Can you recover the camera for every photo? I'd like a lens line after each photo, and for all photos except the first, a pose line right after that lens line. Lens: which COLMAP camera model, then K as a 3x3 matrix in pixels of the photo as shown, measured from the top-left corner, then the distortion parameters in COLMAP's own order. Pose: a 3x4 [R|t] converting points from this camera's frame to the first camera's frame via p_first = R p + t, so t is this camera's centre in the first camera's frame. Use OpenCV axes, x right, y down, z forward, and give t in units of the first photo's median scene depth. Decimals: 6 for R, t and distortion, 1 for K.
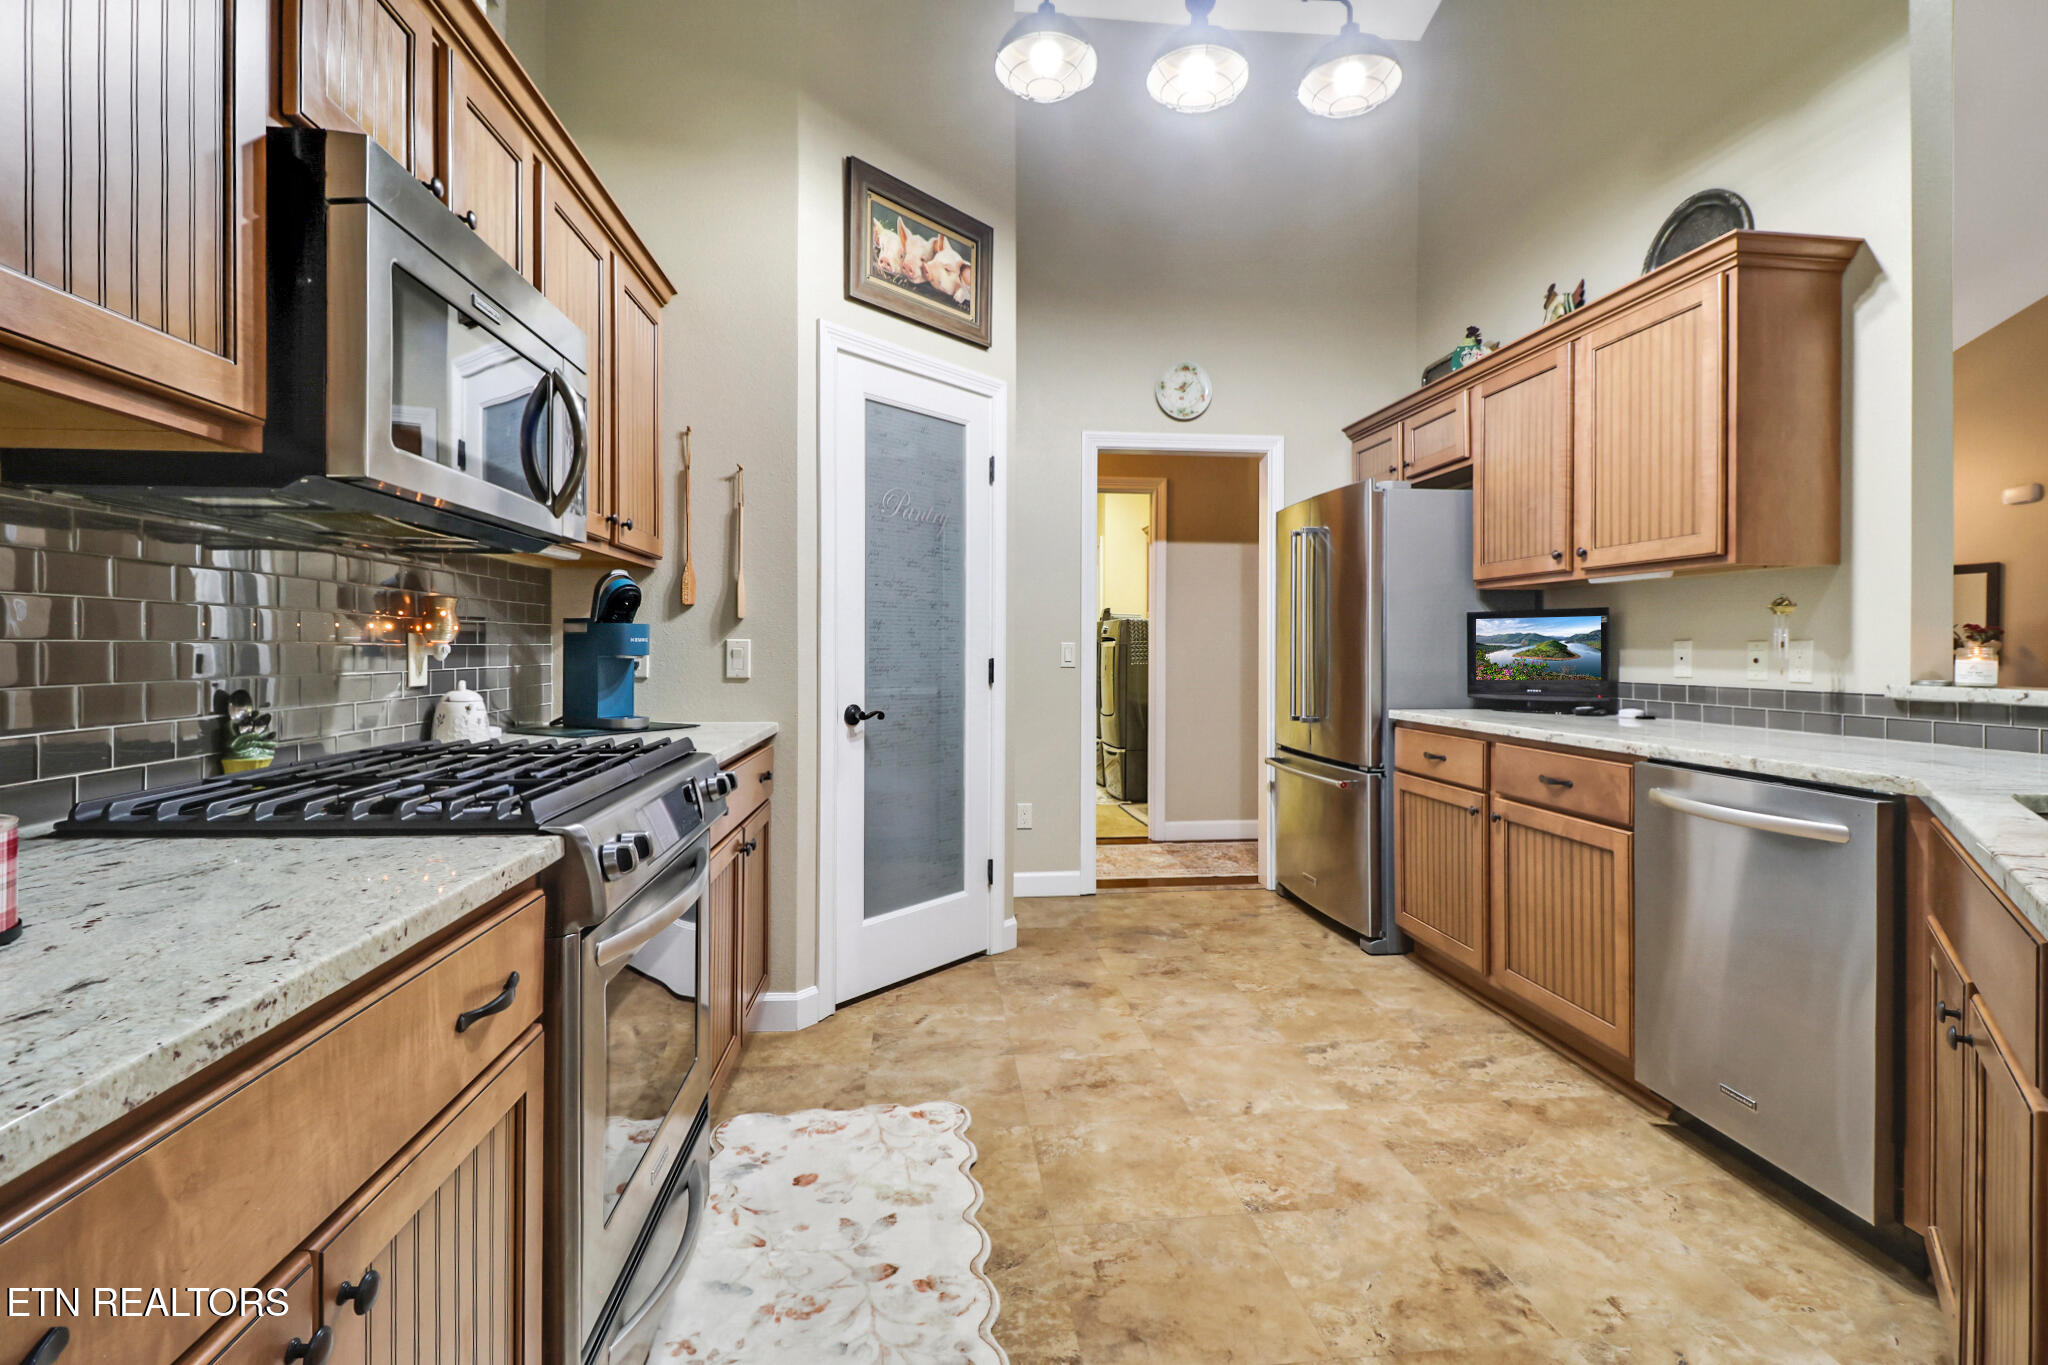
lens RADIAL K [[935.0, 0, 1055.8], [0, 935.0, 662.6], [0, 0, 1]] dist [-0.010085, -0.001449]
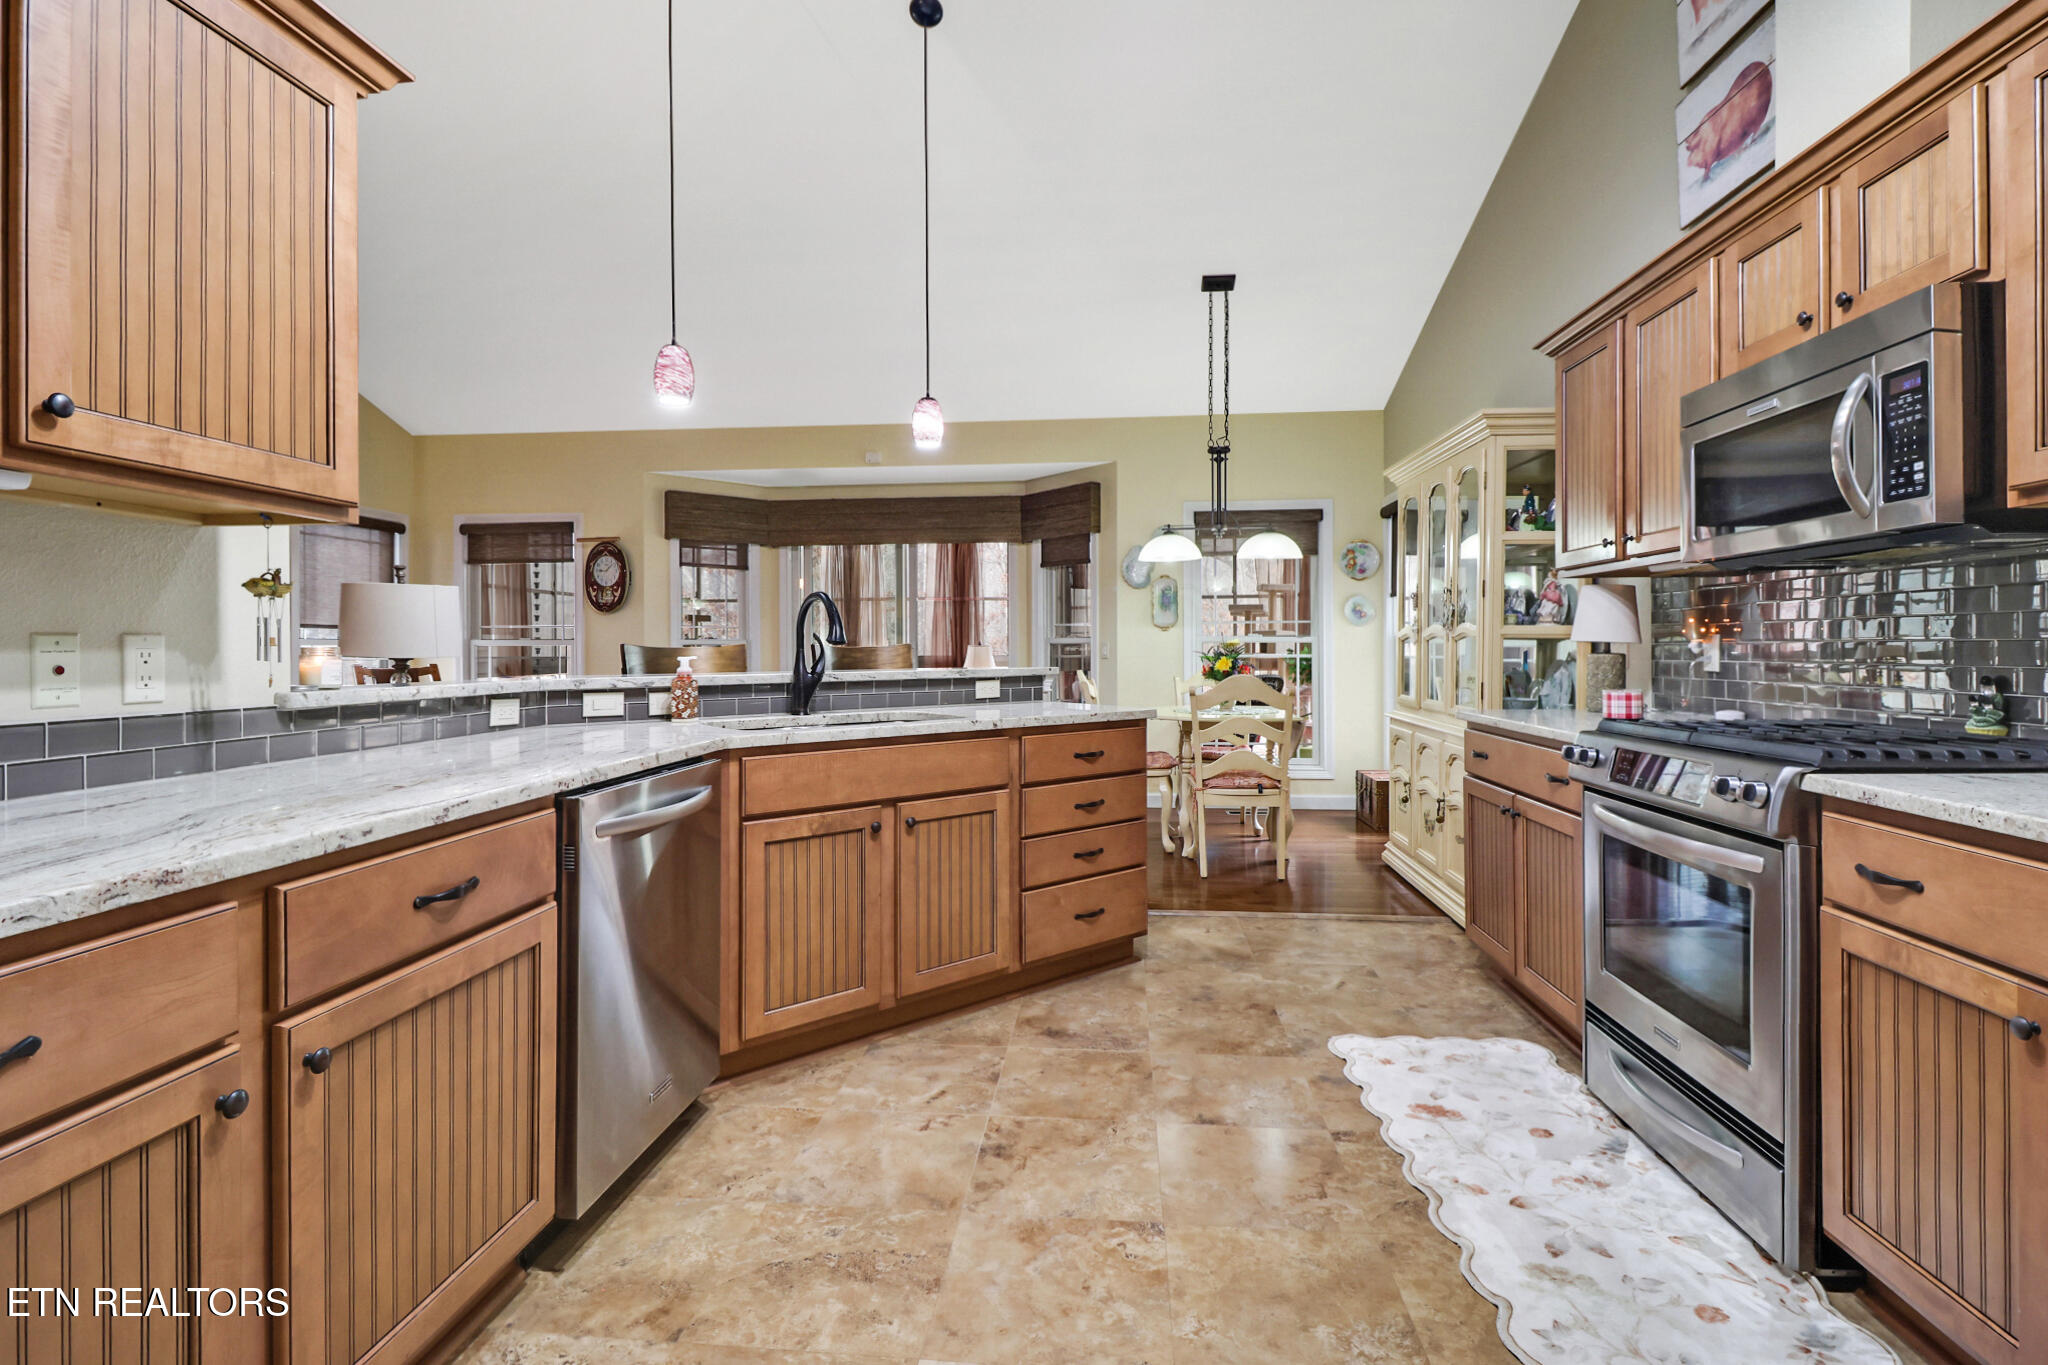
lens RADIAL K [[952.8, 0, 1004.8], [0, 952.8, 642.7], [0, 0, 1]] dist [-0.027750, -0.009633]
pose [[-0.967032, 0.002870, 0.254640, 0.108392], [0.005292, 0.999947, 0.008829, -0.027152], [-0.254601, 0.009885, -0.966996, 1.879450]]
